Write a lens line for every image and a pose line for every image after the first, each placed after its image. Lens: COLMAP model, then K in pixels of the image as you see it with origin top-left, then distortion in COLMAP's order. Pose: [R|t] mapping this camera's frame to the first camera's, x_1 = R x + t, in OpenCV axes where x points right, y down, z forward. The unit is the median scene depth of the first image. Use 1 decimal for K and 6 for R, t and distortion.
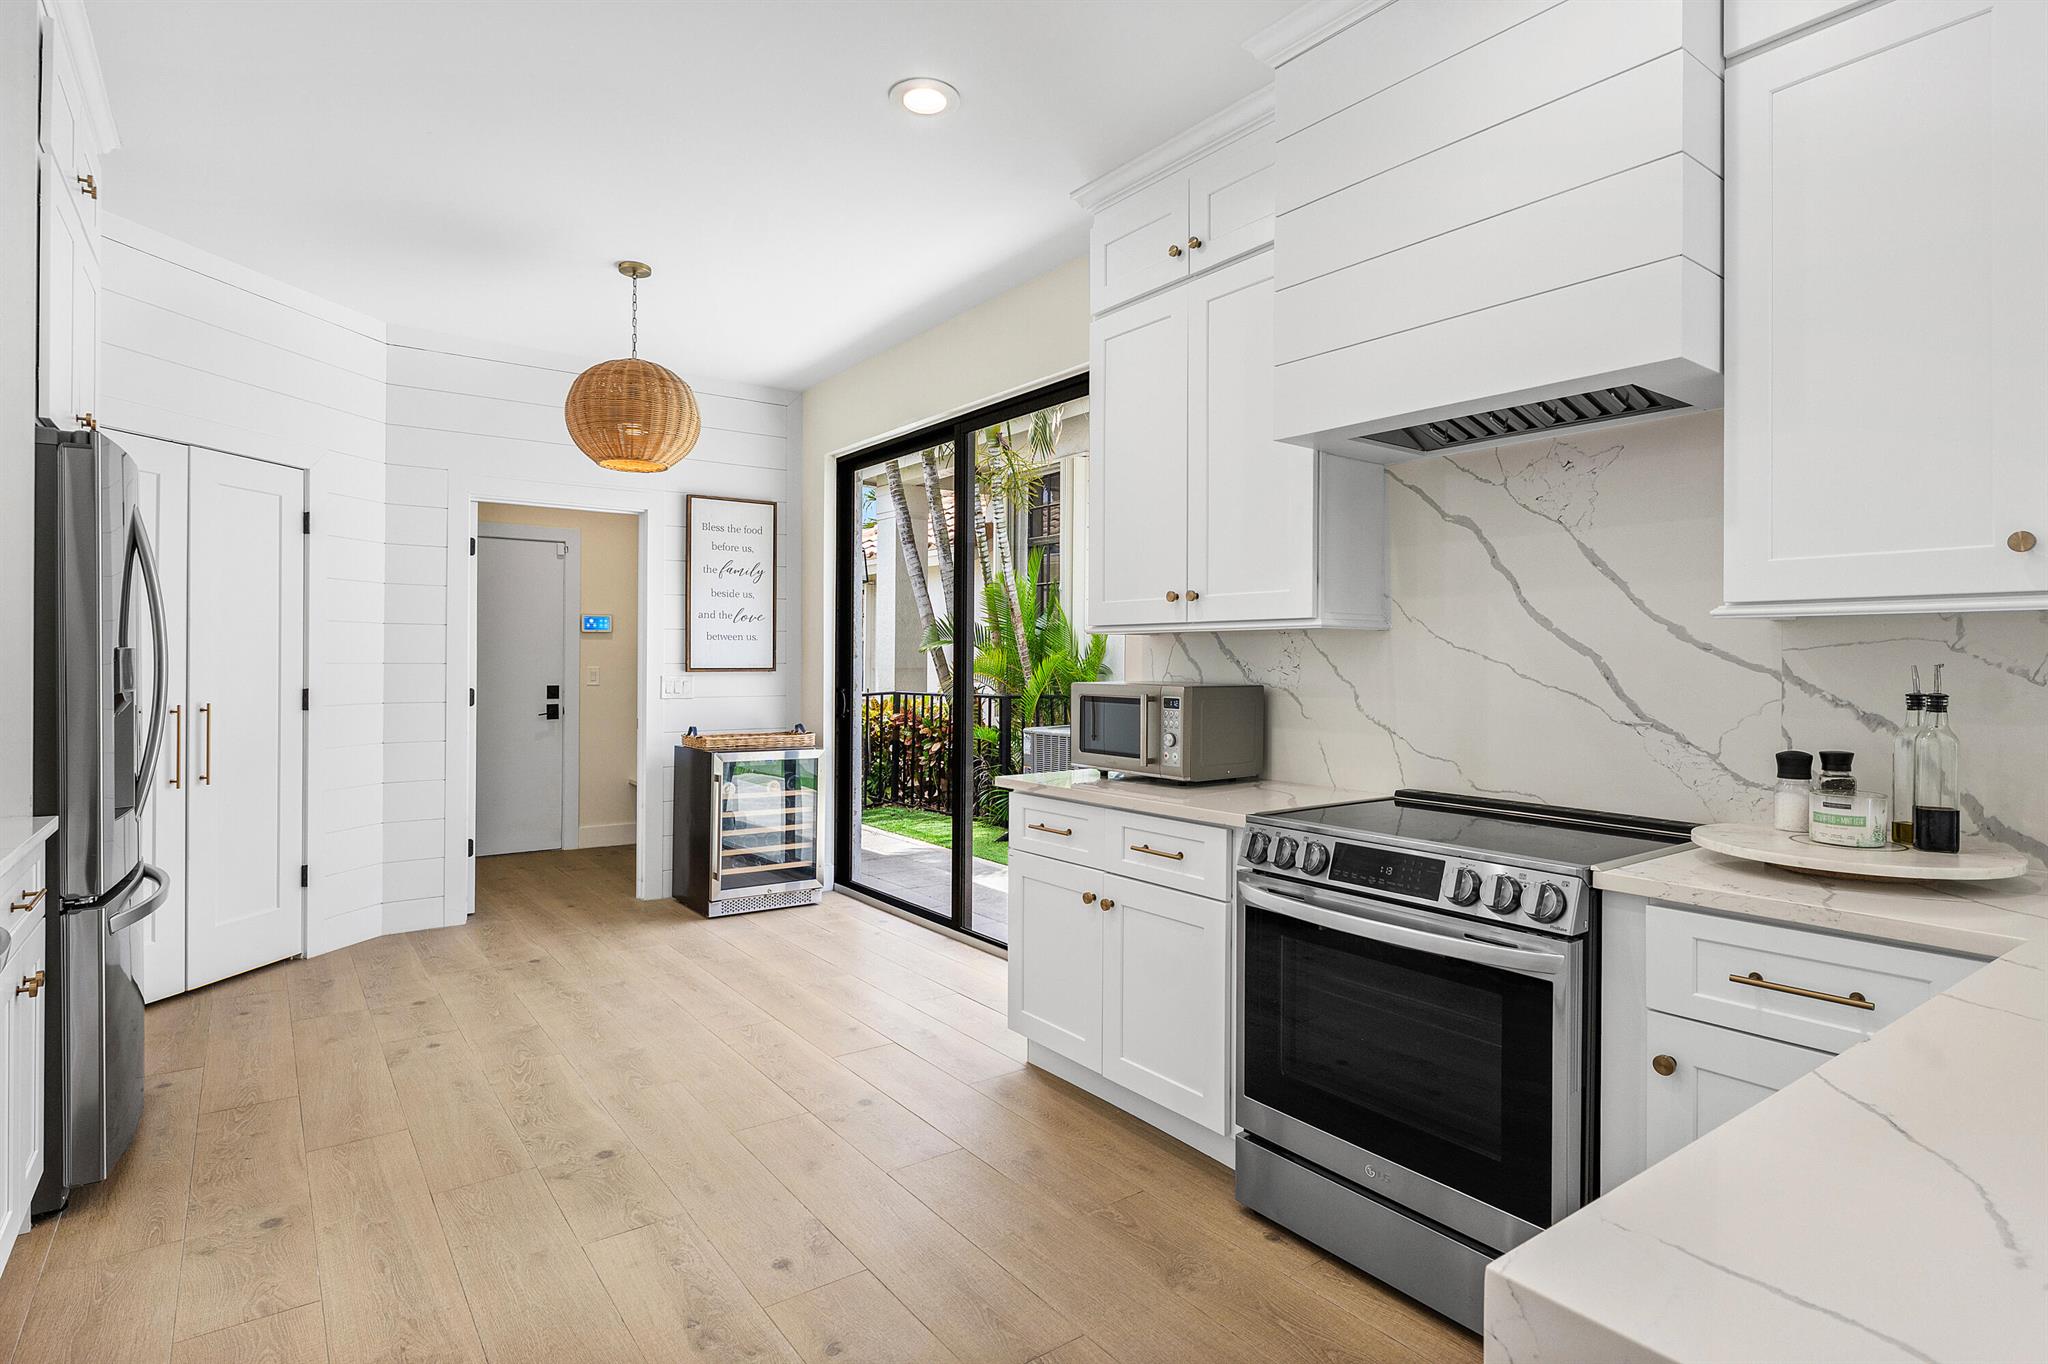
lens RADIAL K [[1054.4, 0, 1033.9], [0, 1054.4, 654.9], [0, 0, 1]] dist [0.001405, -0.000247]
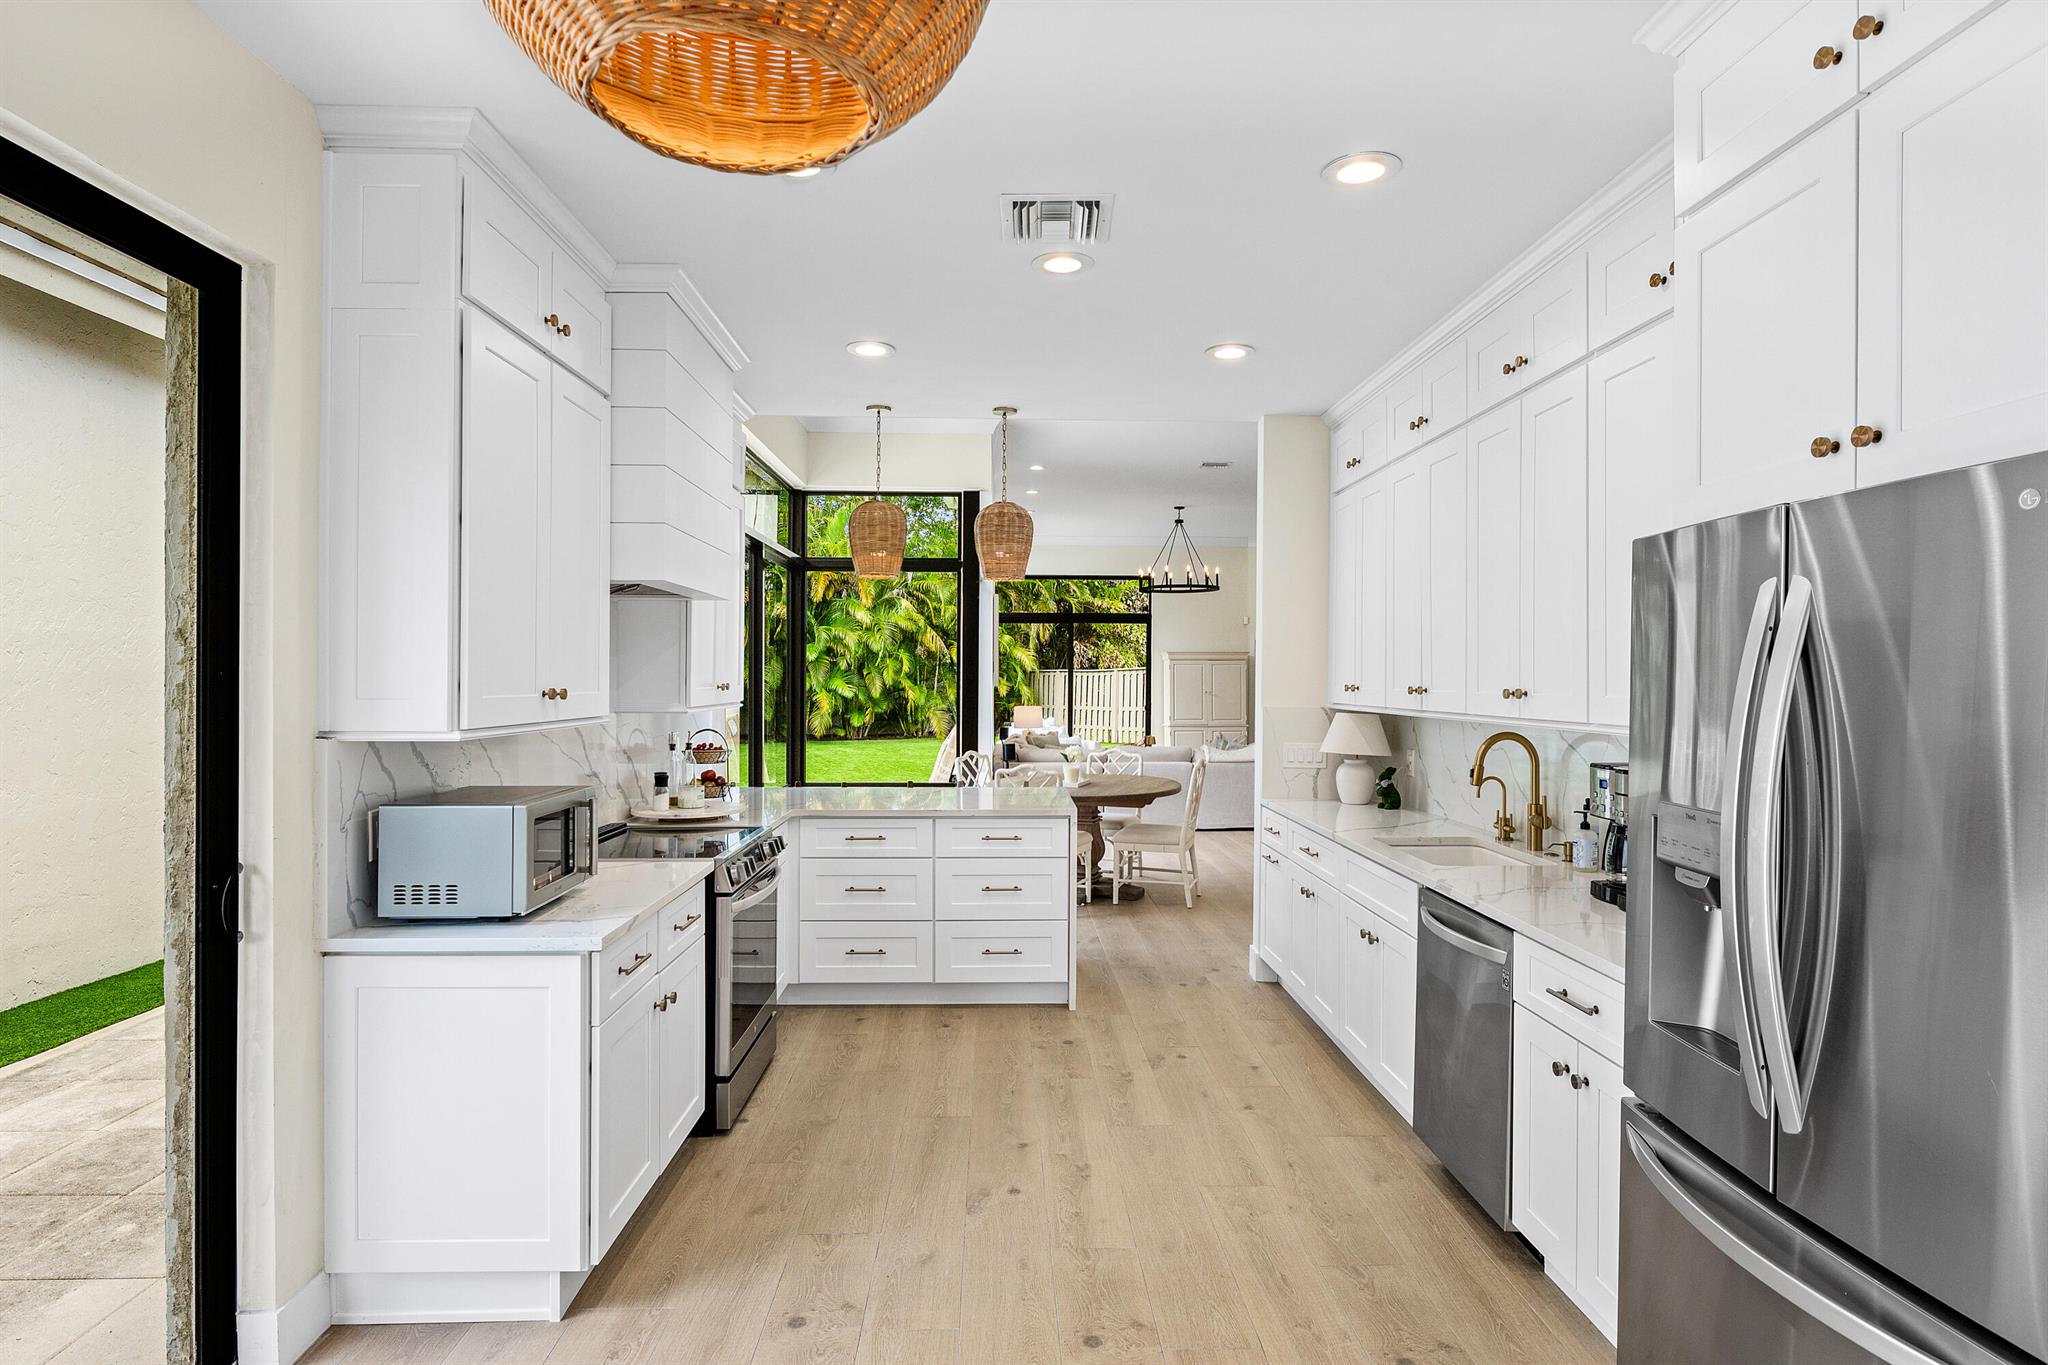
lens RADIAL K [[1099.7, 0, 1024.0], [0, 1099.7, 682.5], [0, 0, 1]] dist [0.002217, 0.000060]
pose [[-0.818630, -0.008405, 0.574260, -0.413775], [-0.009059, 0.999957, 0.001723, -0.038267], [-0.574250, -0.003792, -0.818671, 0.837384]]
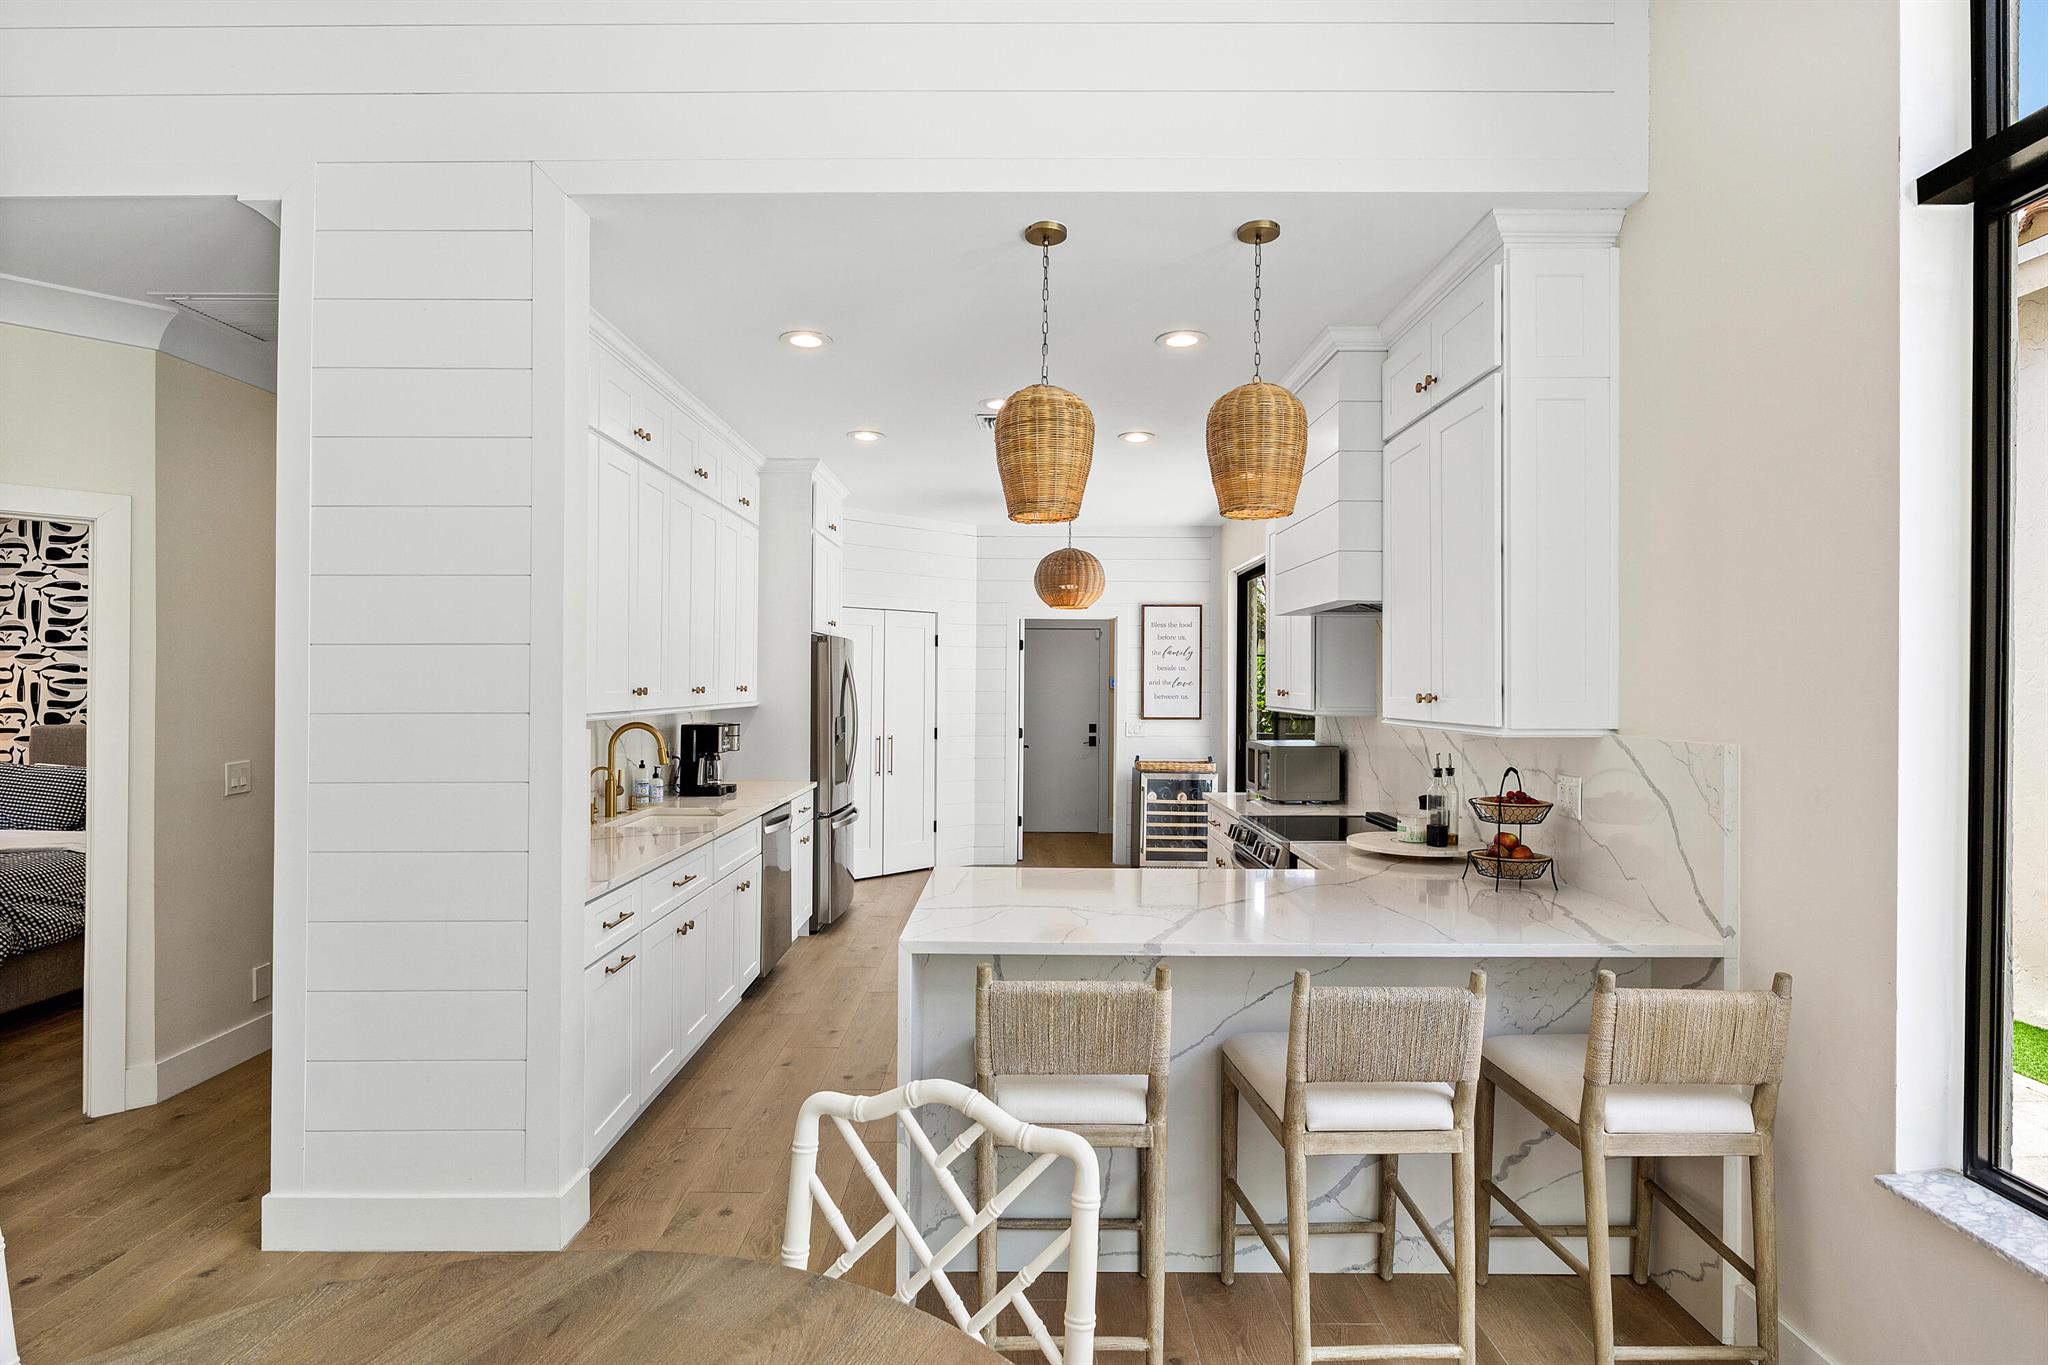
lens RADIAL K [[1052.7, 0, 1022.3], [0, 1052.7, 672.3], [0, 0, 1]] dist [0.001469, 0.000244]
pose [[0.806470, -0.004953, -0.591255, 0.434131], [0.000449, 0.999970, -0.007764, -0.040712], [0.591275, 0.005996, 0.806448, -0.339783]]
